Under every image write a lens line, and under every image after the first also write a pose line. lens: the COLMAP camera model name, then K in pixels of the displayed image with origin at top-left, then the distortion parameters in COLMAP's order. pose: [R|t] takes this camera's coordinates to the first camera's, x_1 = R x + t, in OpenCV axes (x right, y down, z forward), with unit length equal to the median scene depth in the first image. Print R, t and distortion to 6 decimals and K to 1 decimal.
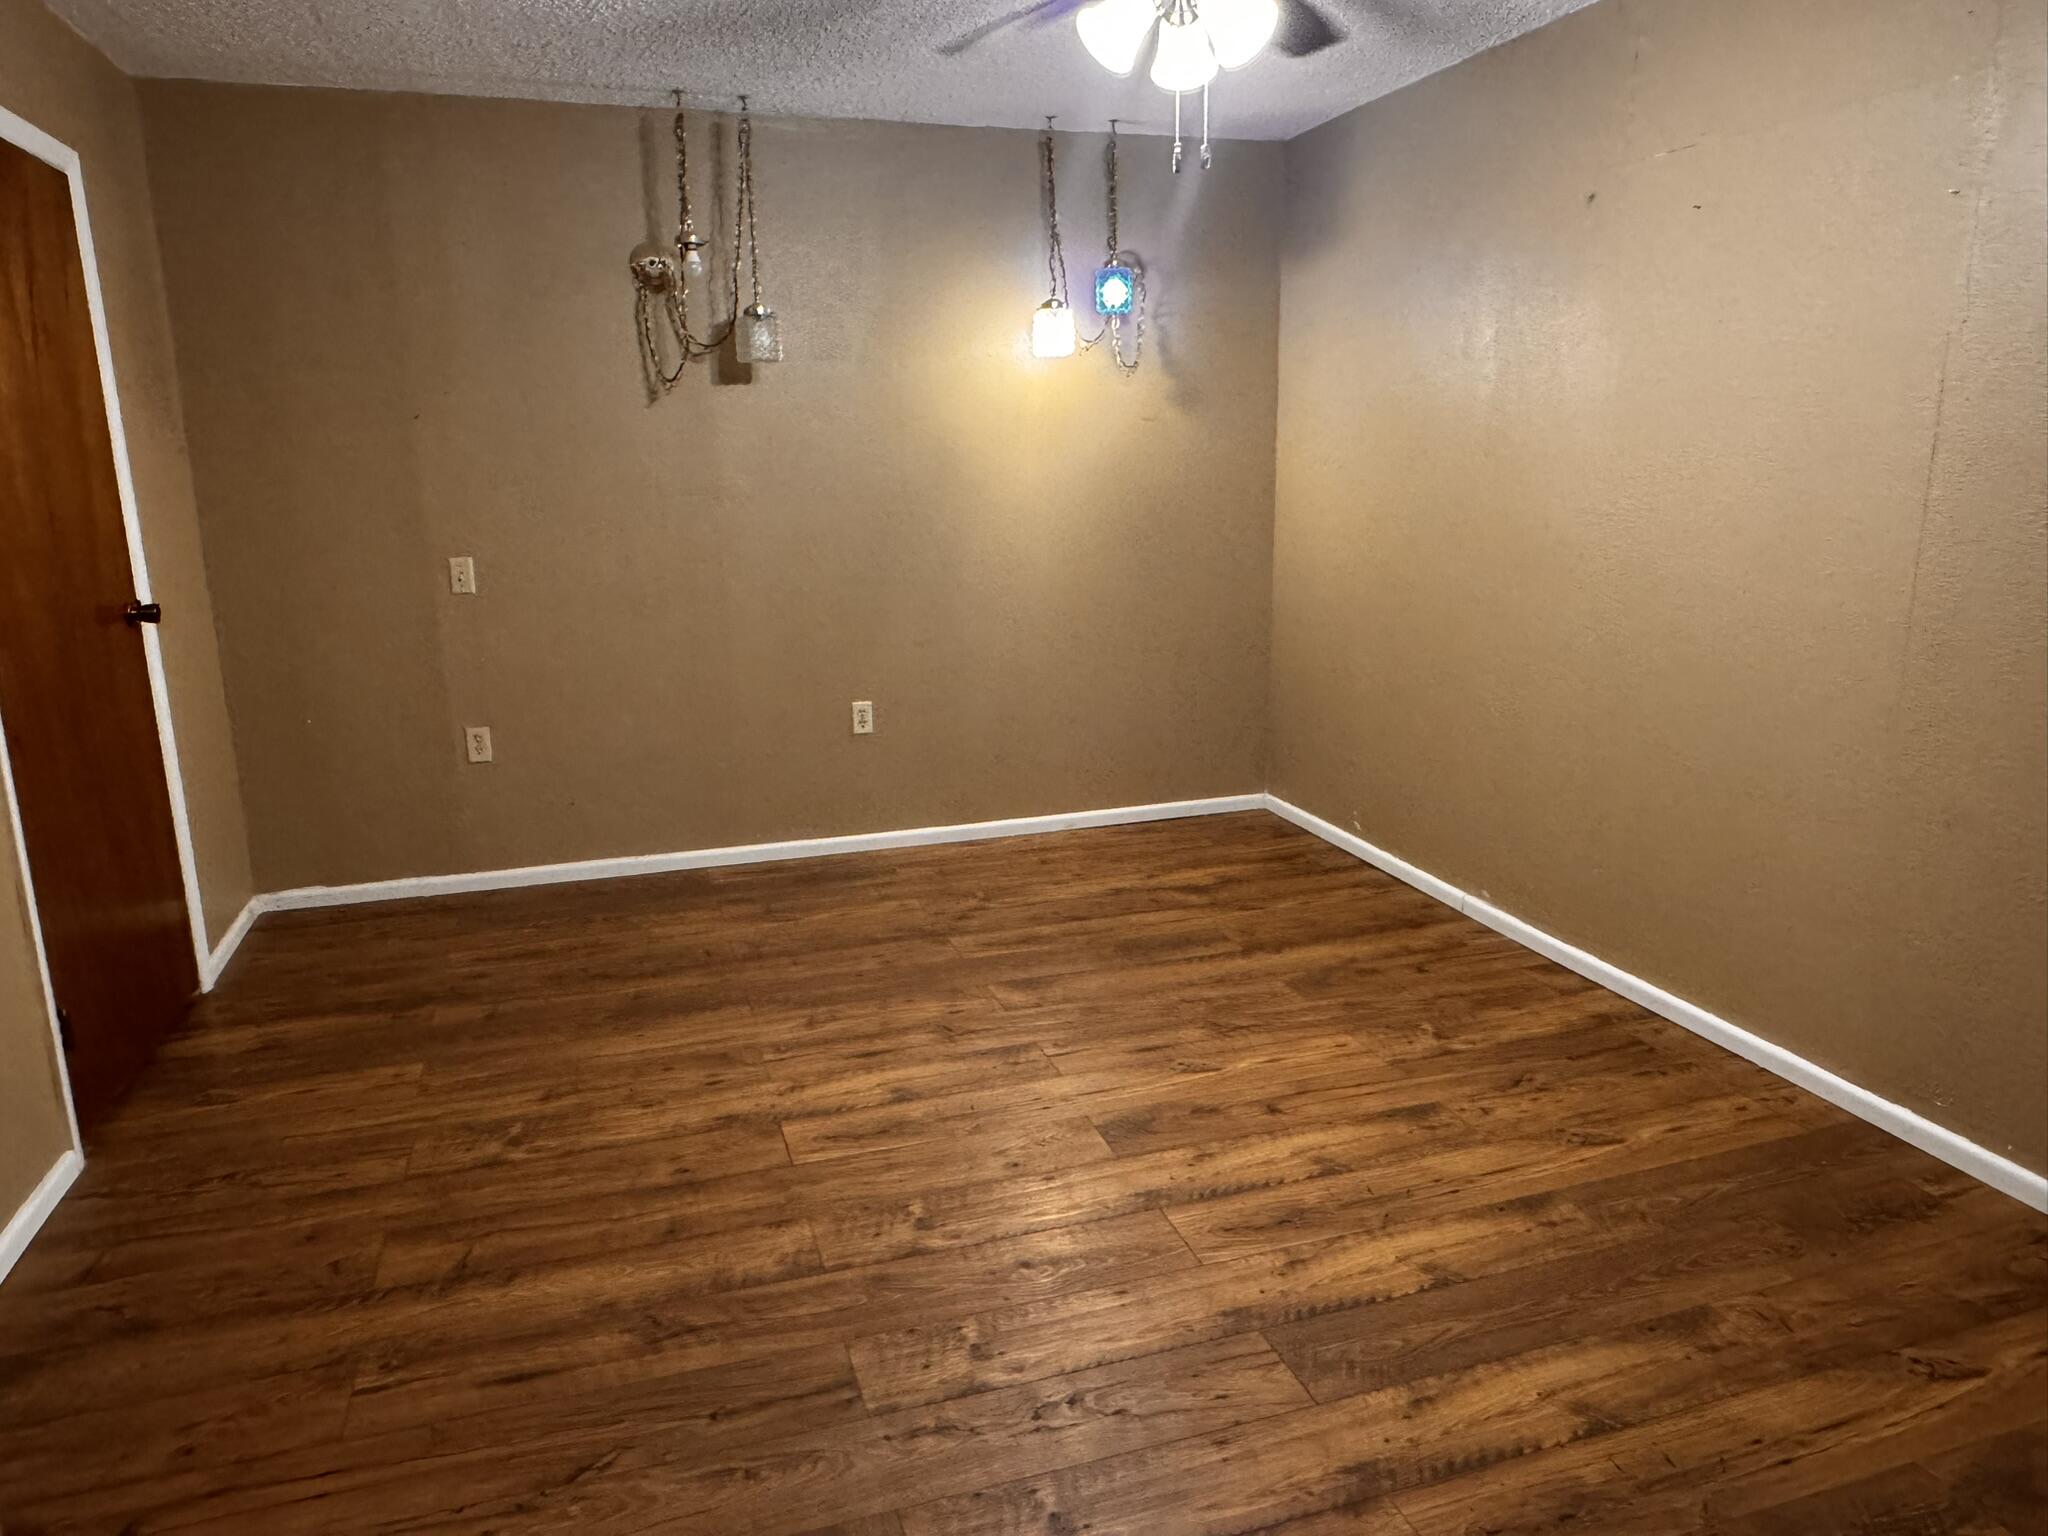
lens RADIAL K [[1382.7, 0, 1024.0], [0, 1382.7, 768.0], [0, 0, 1]] dist [-0.002873, -0.000415]
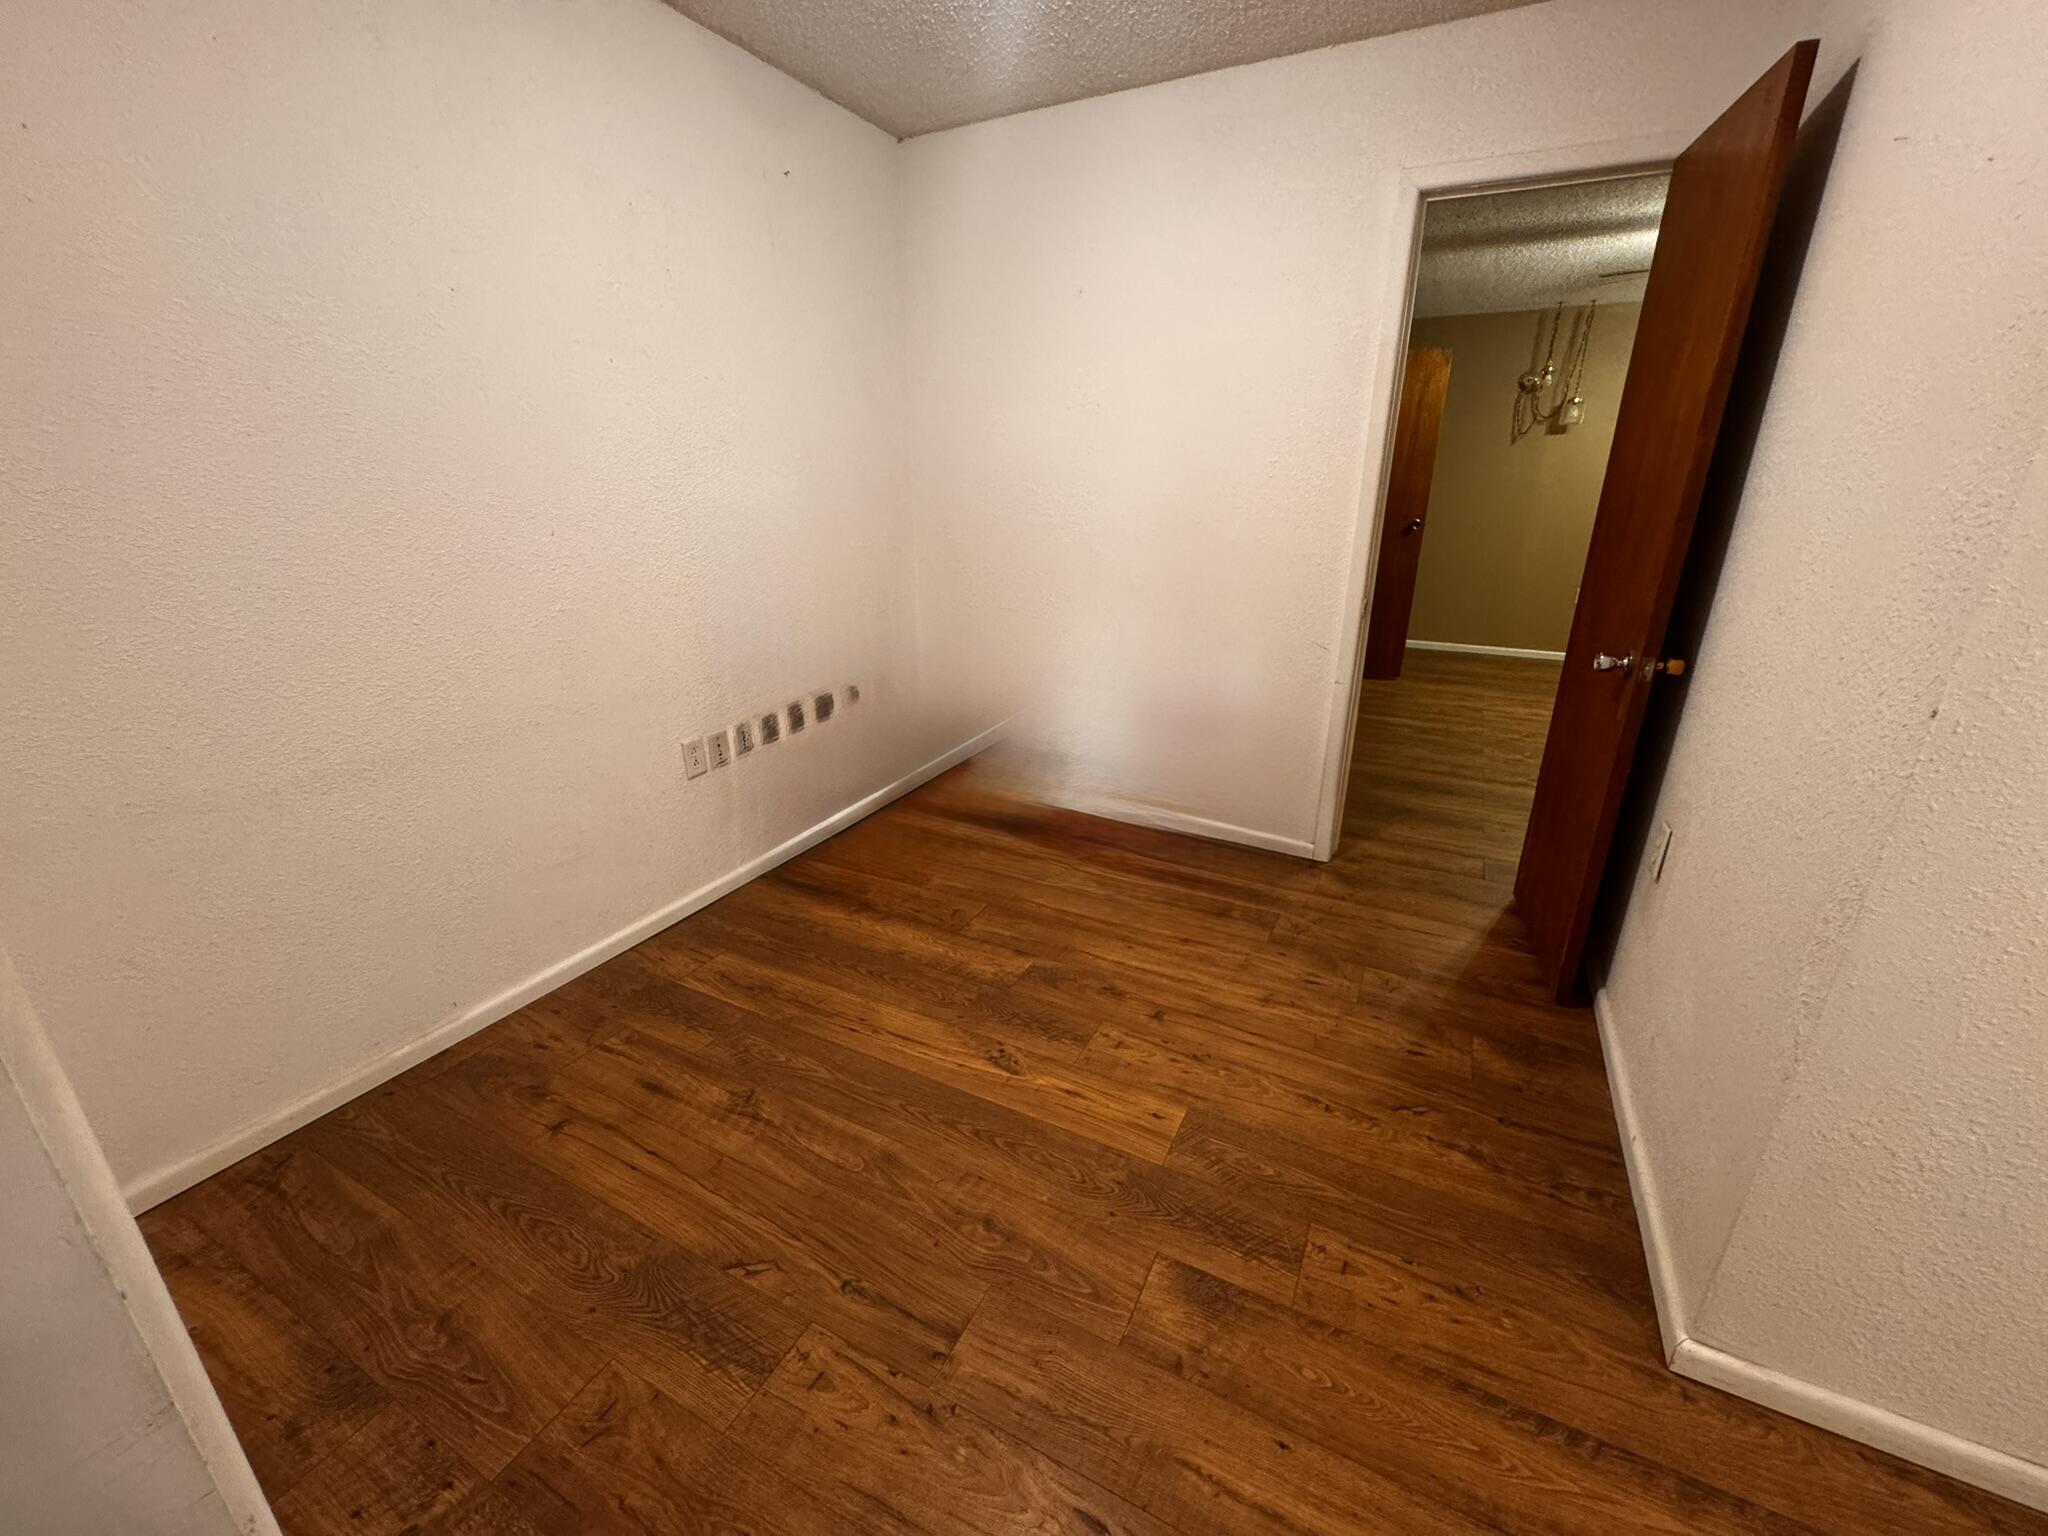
lens RADIAL K [[817.8, 0, 1021.9], [0, 817.8, 766.7], [0, 0, 1]] dist [-0.000813, 0.000110]
pose [[0.703731, 0.248711, -0.665512, 0.202749], [-0.171372, 0.968489, 0.180724, 0.156209], [0.689489, -0.013131, 0.724177, -0.575745]]
